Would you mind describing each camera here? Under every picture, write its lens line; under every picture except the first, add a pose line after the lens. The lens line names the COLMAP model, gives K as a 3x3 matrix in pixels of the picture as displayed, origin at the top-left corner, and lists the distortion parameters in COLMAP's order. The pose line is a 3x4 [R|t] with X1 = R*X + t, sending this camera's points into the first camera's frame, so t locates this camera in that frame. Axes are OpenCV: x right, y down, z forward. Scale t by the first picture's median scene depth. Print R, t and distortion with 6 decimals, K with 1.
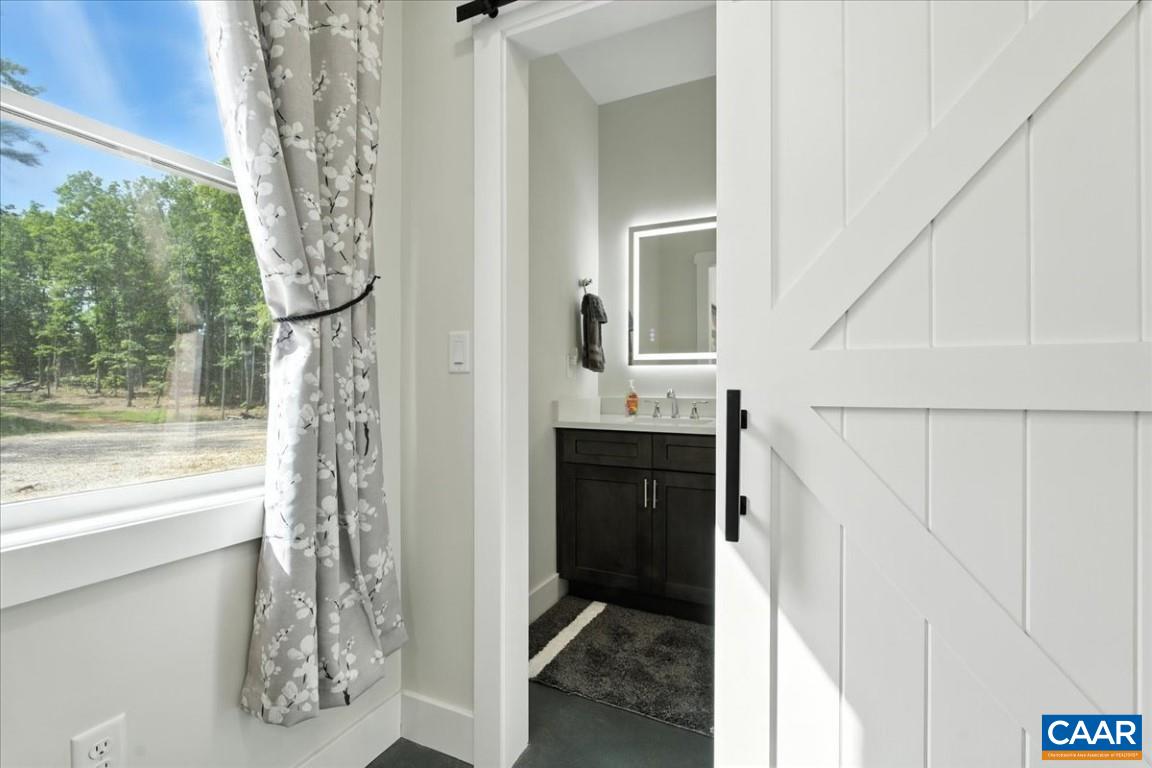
lens RADIAL K [[516.3, 0, 576.0], [0, 516.3, 384.0], [0, 0, 1]] dist [-0.000747, -0.000079]
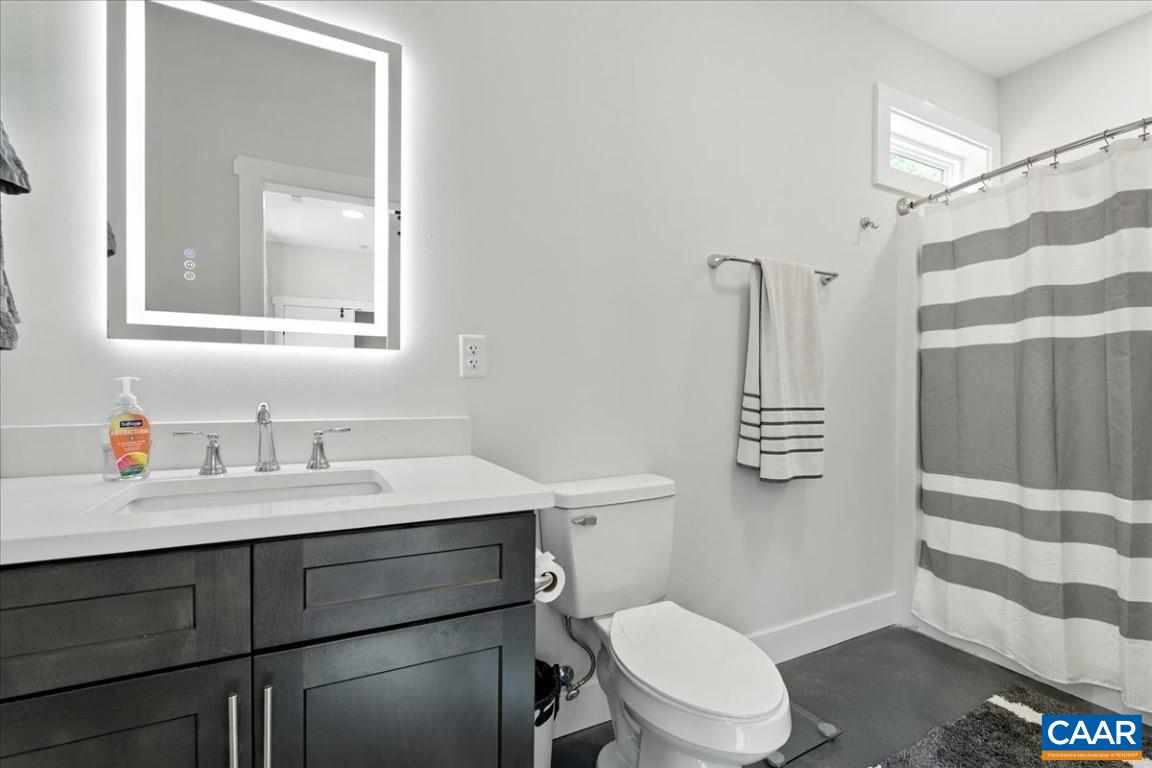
lens RADIAL K [[542.4, 0, 576.0], [0, 542.4, 368.1], [0, 0, 1]] dist [0.000715, 0.000125]
pose [[0.600592, 0.012521, 0.799458, -0.008652], [-0.016144, 0.999863, -0.003532, -0.018501], [-0.799393, -0.010786, 0.600712, 0.521234]]
